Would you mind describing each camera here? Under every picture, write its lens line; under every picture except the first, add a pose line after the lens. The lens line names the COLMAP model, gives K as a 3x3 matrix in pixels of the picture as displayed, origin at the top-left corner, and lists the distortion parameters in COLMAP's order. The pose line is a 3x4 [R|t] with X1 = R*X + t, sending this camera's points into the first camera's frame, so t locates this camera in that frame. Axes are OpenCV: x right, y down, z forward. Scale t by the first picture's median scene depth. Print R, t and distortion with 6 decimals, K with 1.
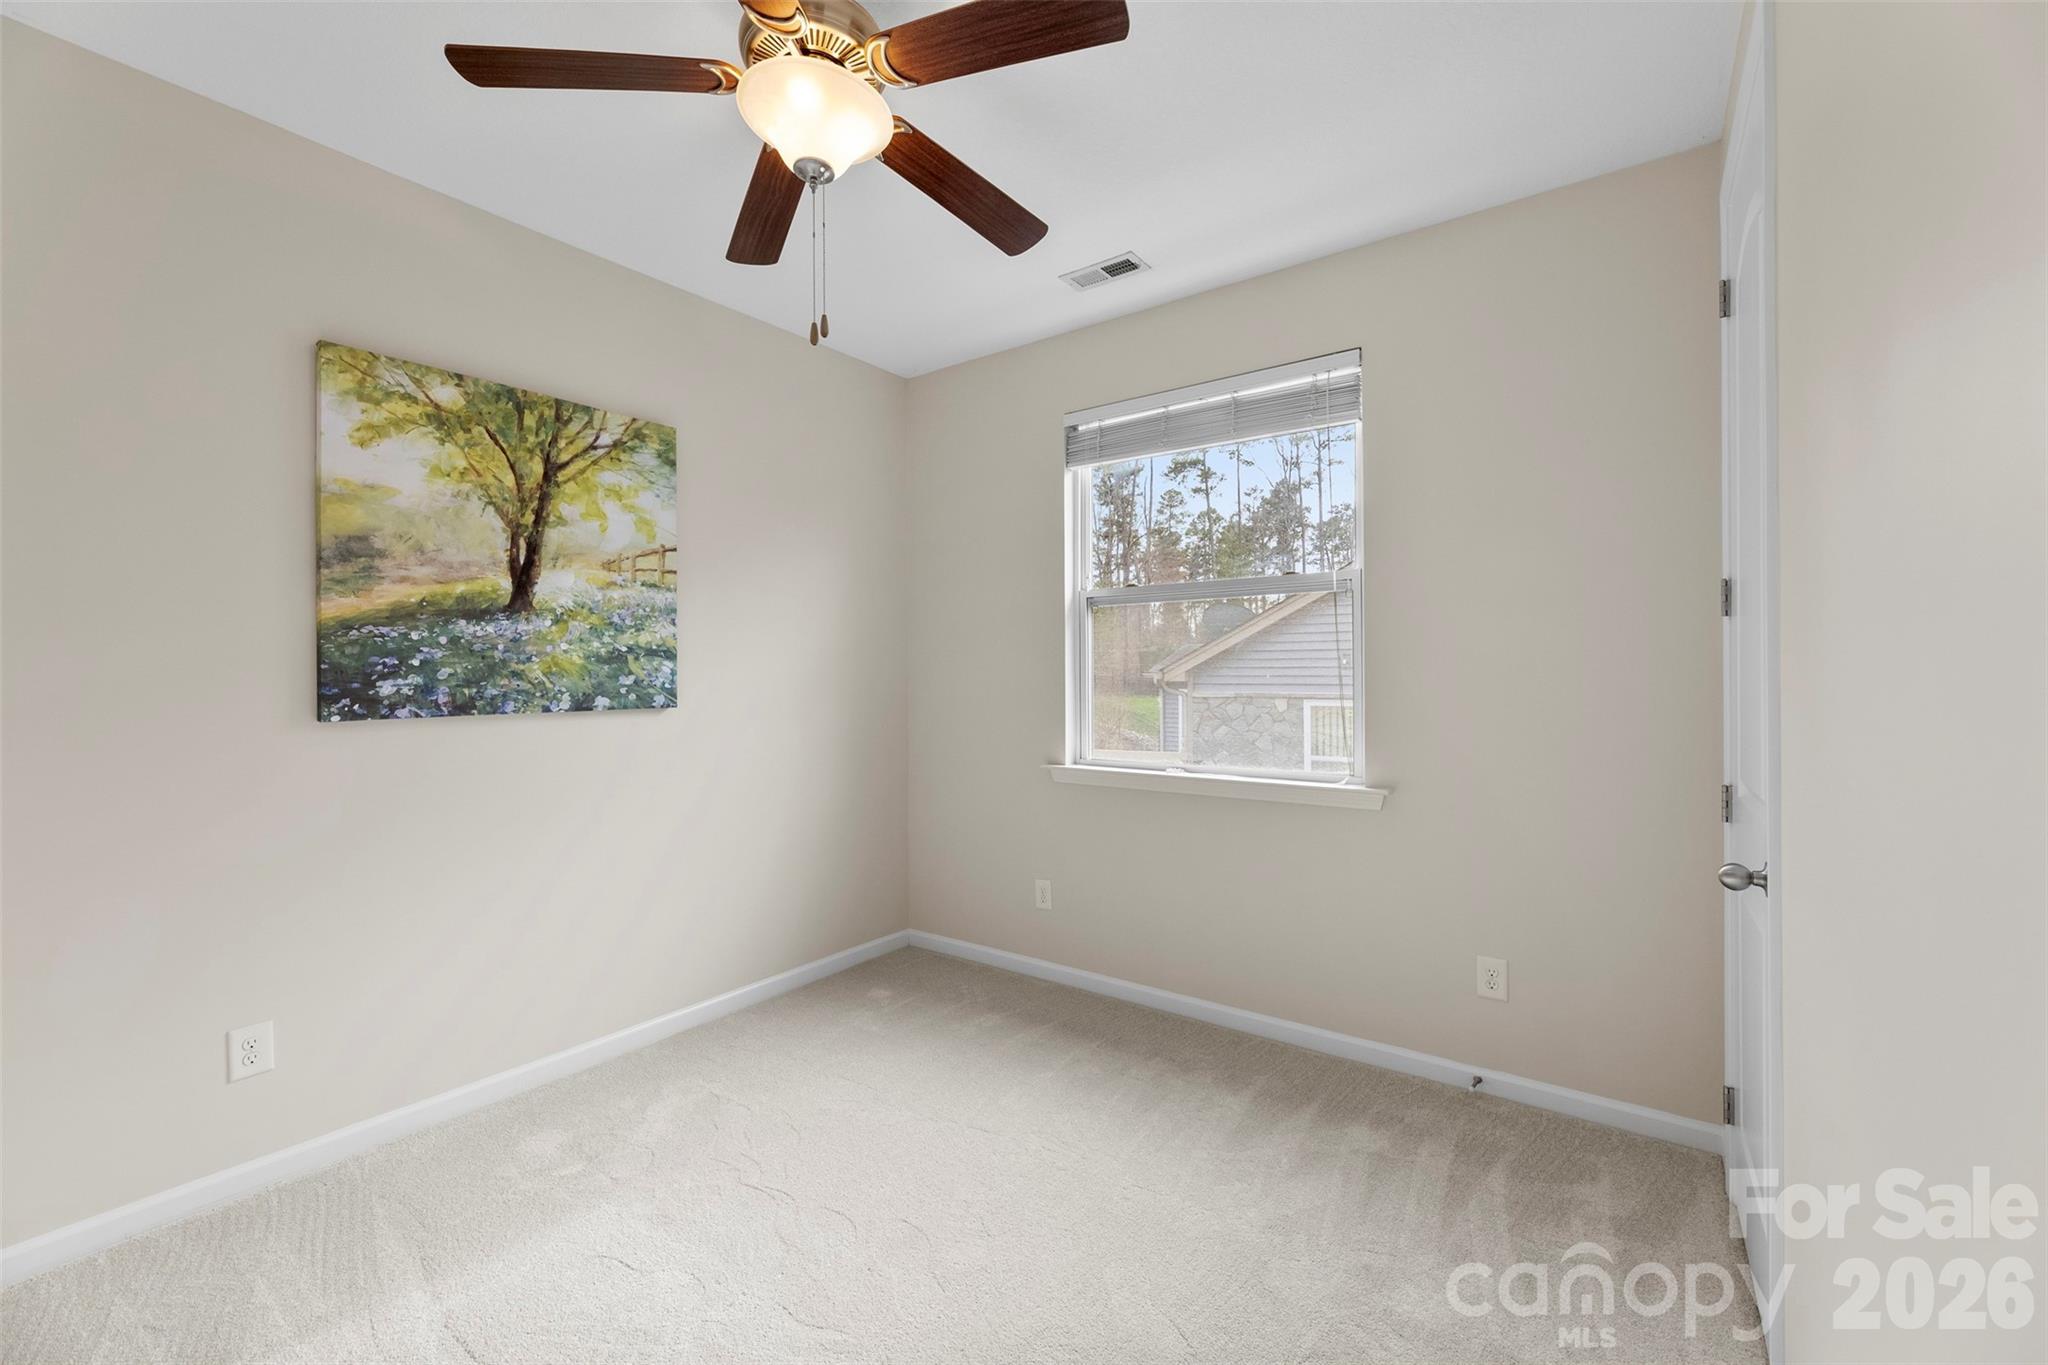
lens RADIAL K [[828.1, 0, 1021.7], [0, 828.1, 670.3], [0, 0, 1]] dist [-0.000462, 0.000137]
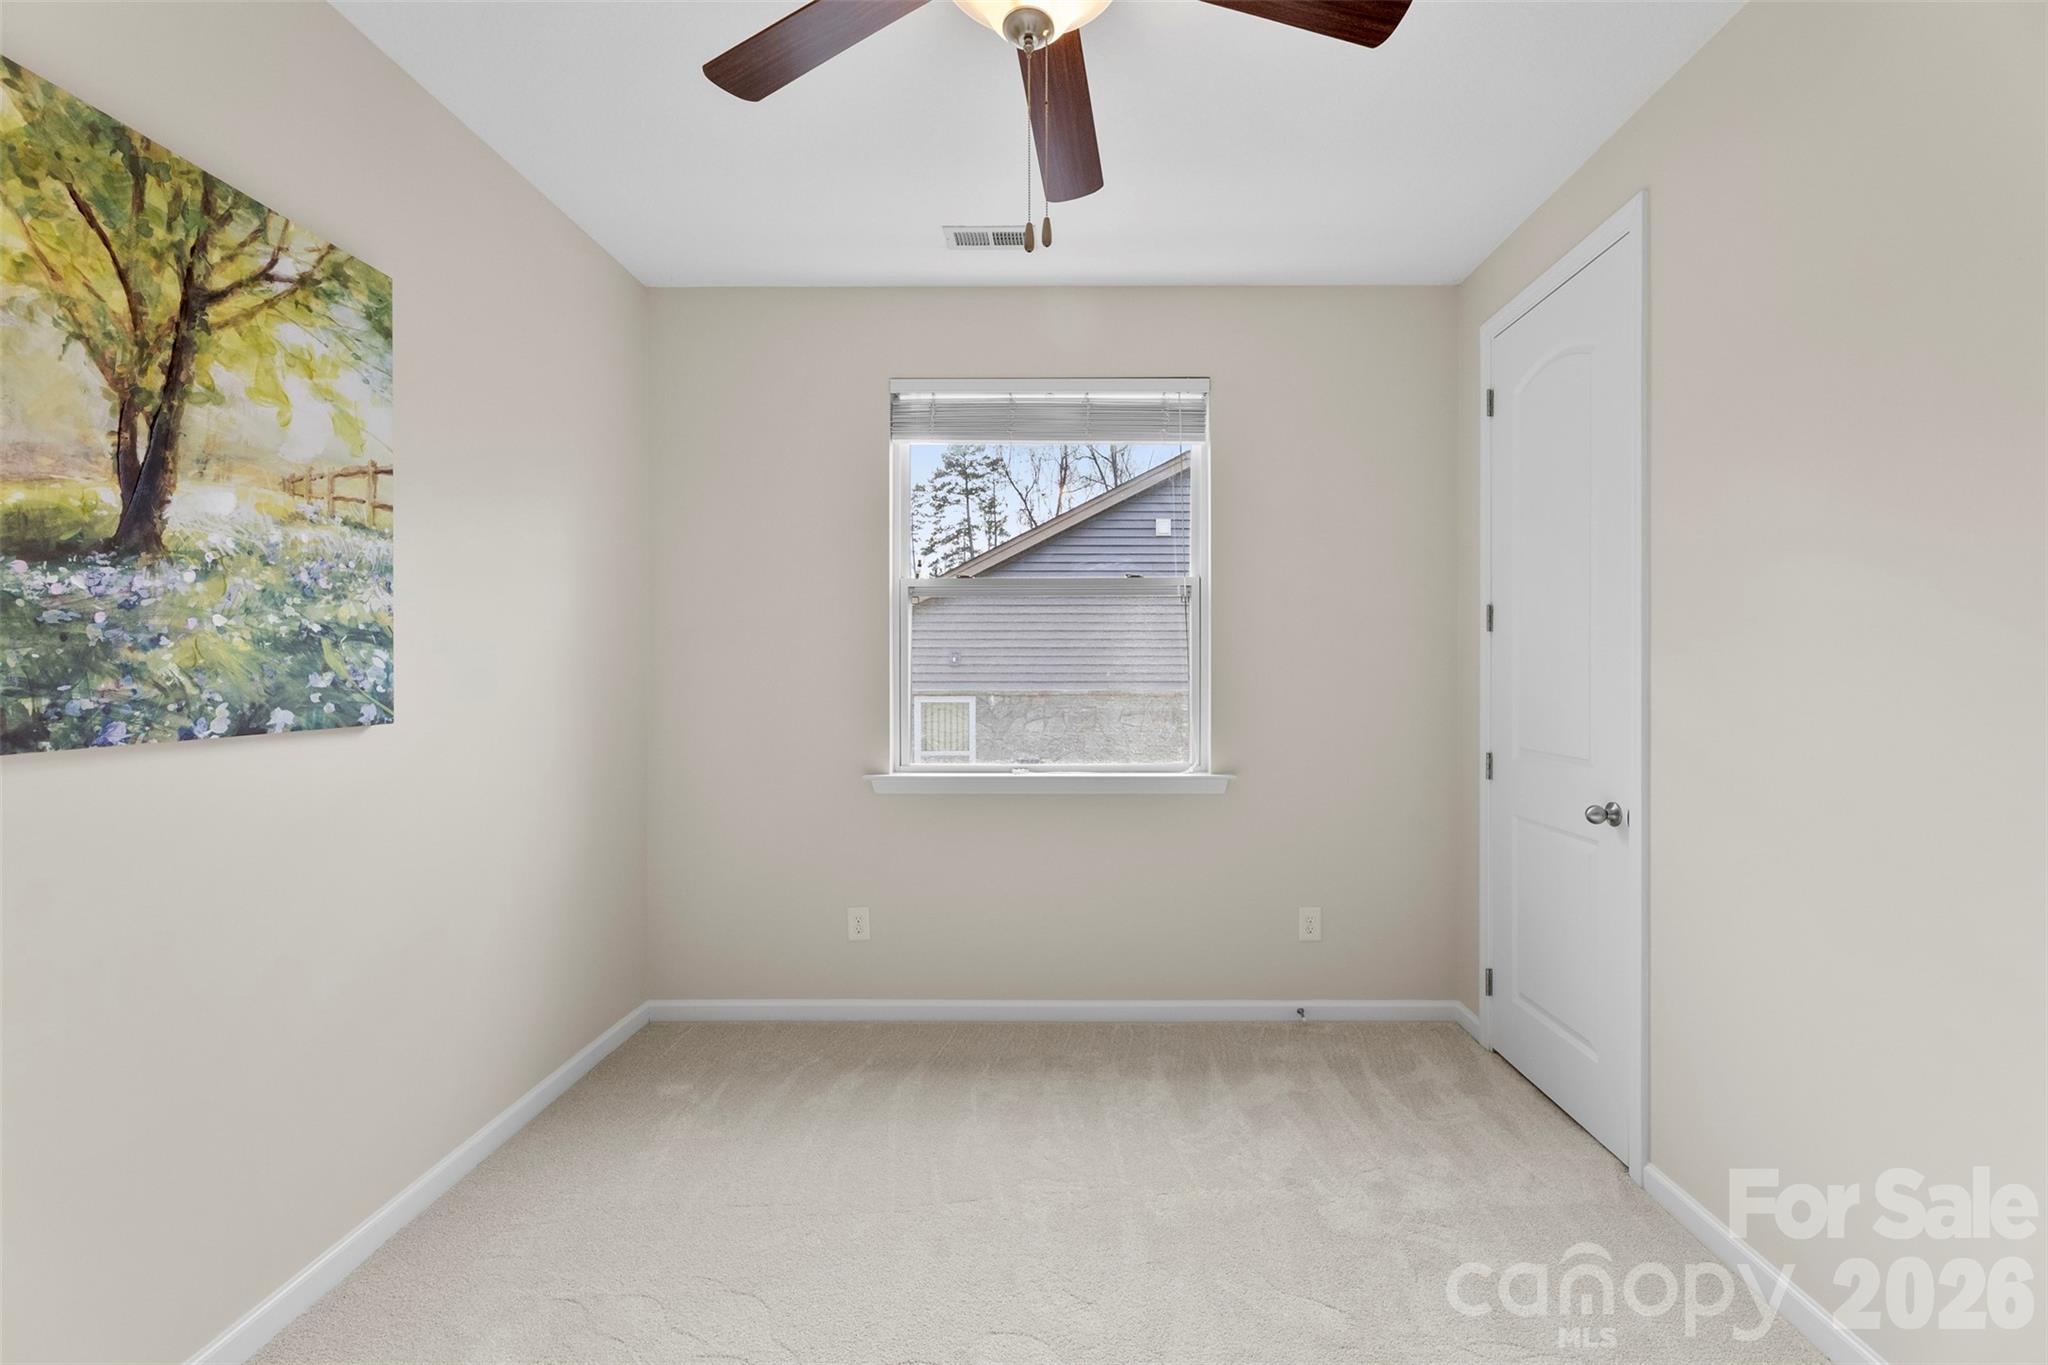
lens RADIAL K [[844.0, 0, 1053.3], [0, 844.0, 672.6], [0, 0, 1]] dist [-0.000792, -0.000748]
pose [[0.811178, 0.001317, 0.584798, -0.440258], [-0.004937, 0.999977, 0.004595, 0.000955], [-0.584778, -0.006614, 0.811166, 0.214616]]
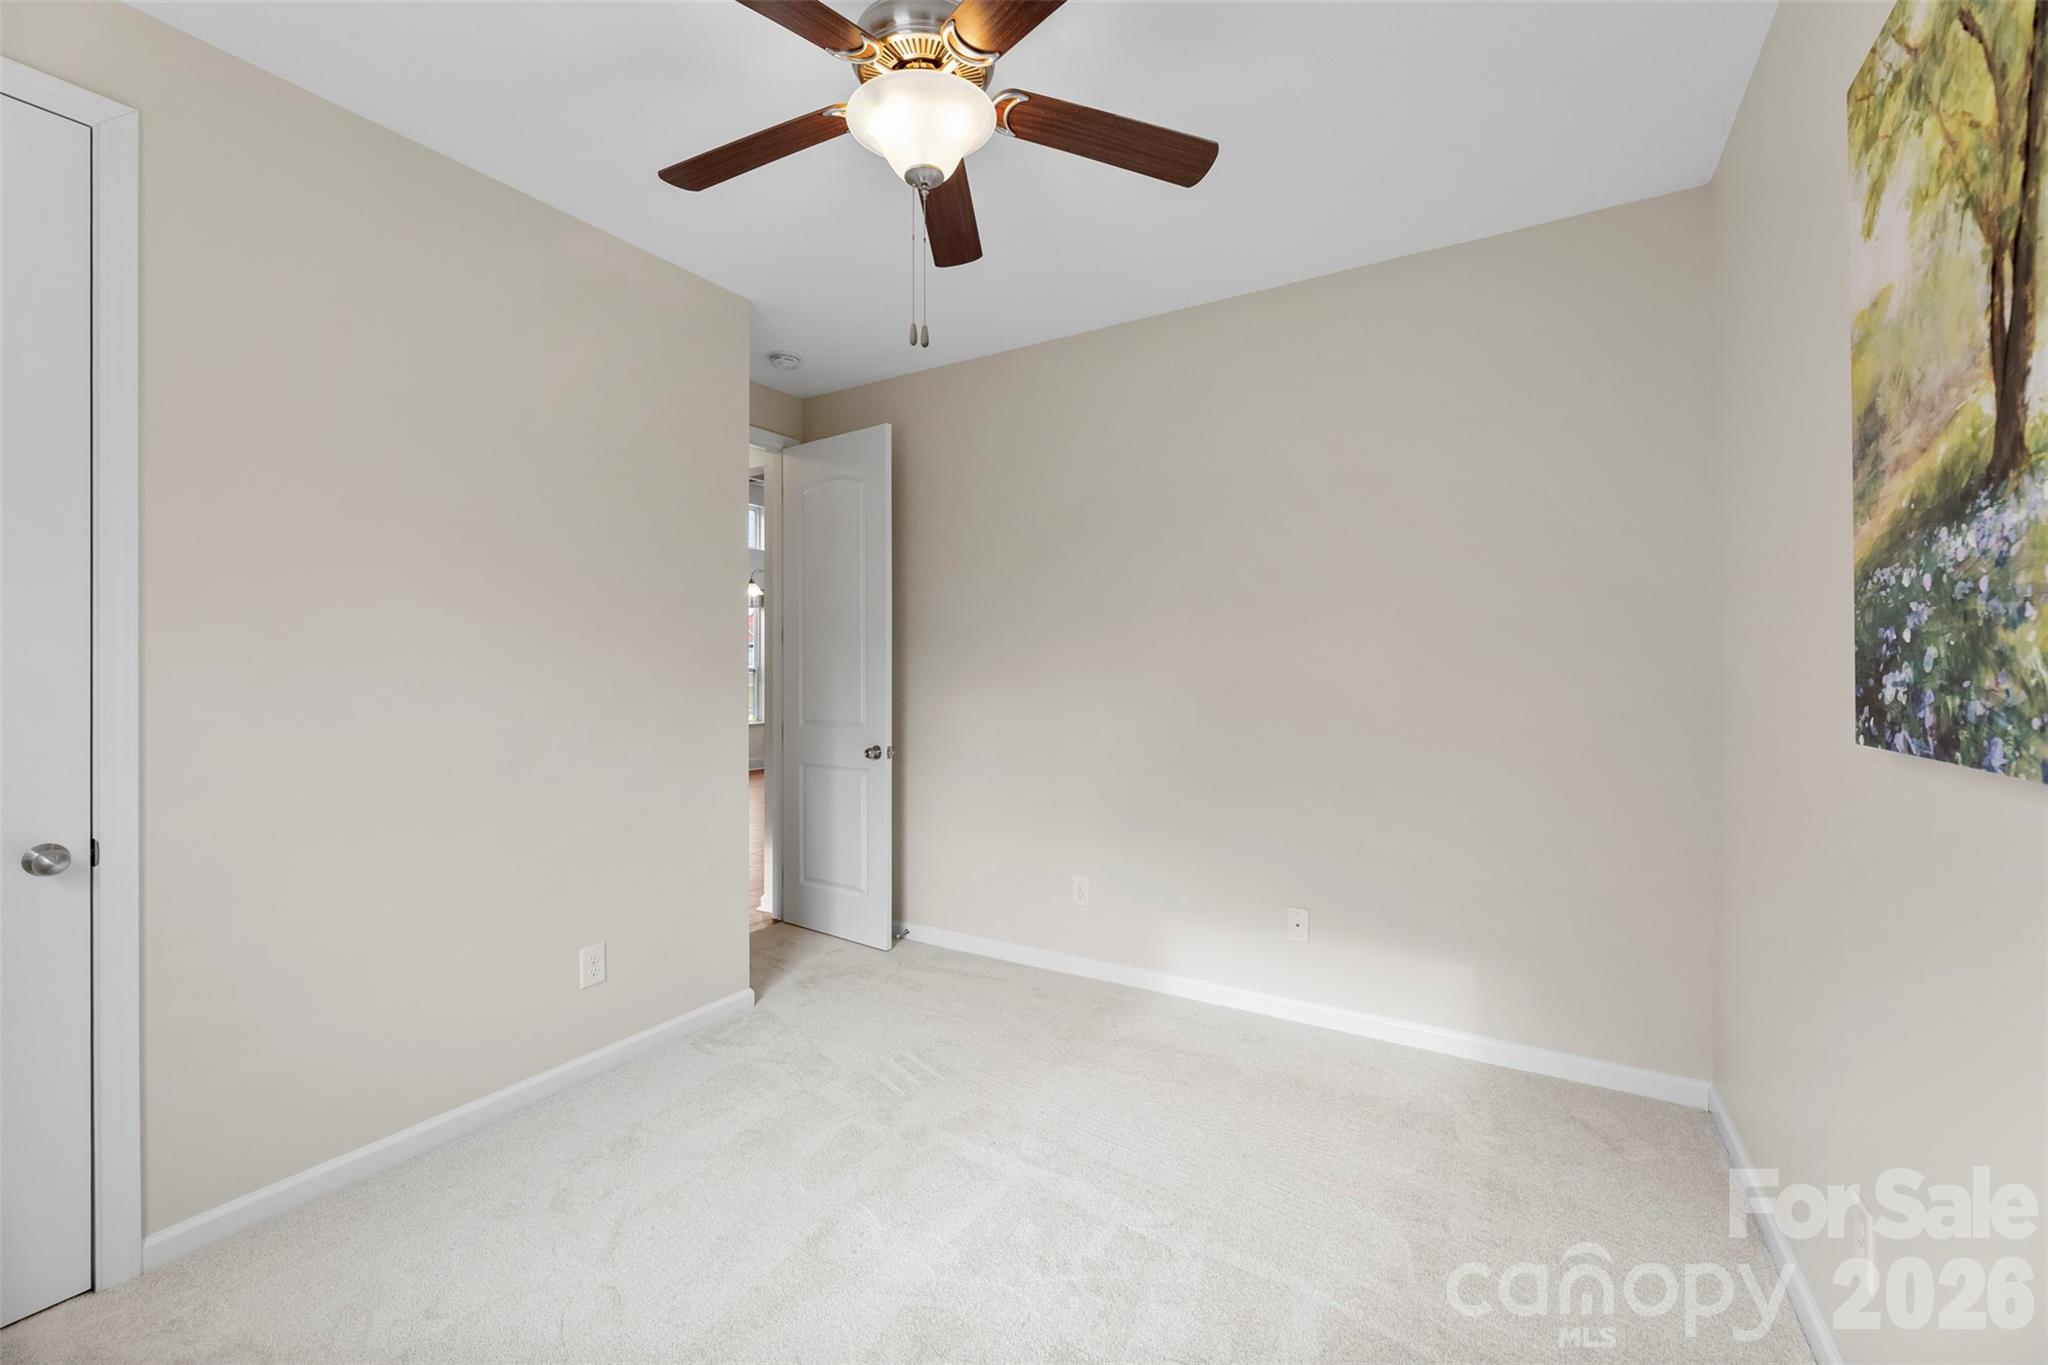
lens RADIAL K [[828.1, 0, 1021.7], [0, 828.1, 670.3], [0, 0, 1]] dist [-0.000462, 0.000137]
pose [[-0.994270, 0.007851, -0.106609, -0.170459], [0.008310, 0.999958, -0.003866, 0.006960], [0.106574, -0.004730, -0.994293, 1.276159]]
